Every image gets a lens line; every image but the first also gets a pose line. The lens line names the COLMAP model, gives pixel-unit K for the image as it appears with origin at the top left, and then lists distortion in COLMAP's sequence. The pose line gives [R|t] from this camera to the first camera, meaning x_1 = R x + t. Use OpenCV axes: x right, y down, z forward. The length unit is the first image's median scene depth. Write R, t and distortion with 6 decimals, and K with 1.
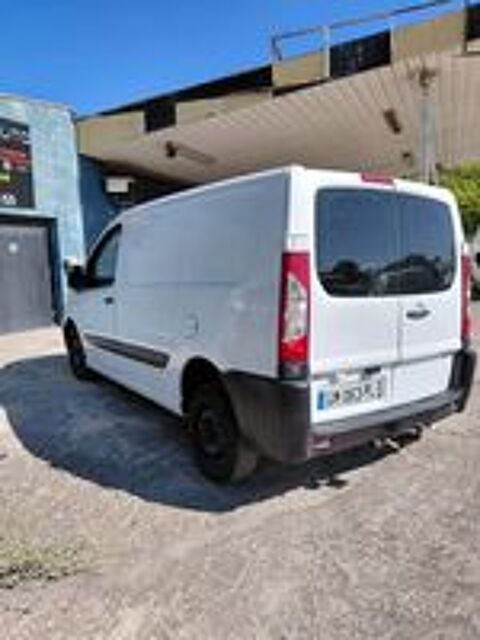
lens RADIAL K [[462.3, 0, 240.0], [0, 462.3, 320.0], [0, 0, 1]] dist [0.025626, -0.053624]
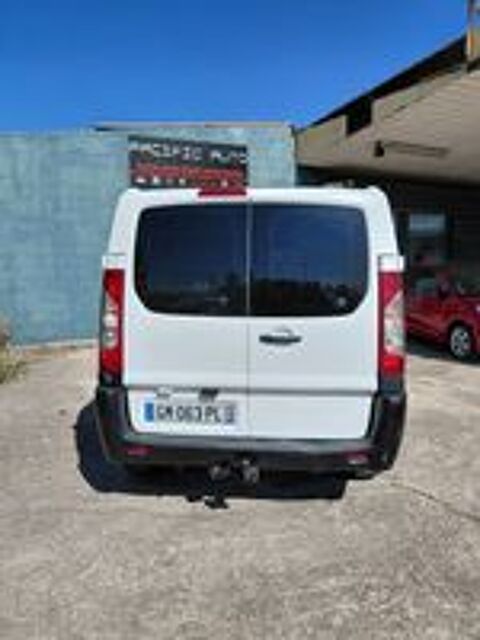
lens RADIAL K [[462.3, 0, 240.0], [0, 462.3, 320.0], [0, 0, 1]] dist [0.025626, -0.053624]
pose [[0.795149, 0.078061, -0.601369, 0.850696], [-0.076765, 0.996660, 0.027870, -0.067671], [0.601535, 0.024003, 0.798485, 0.257771]]
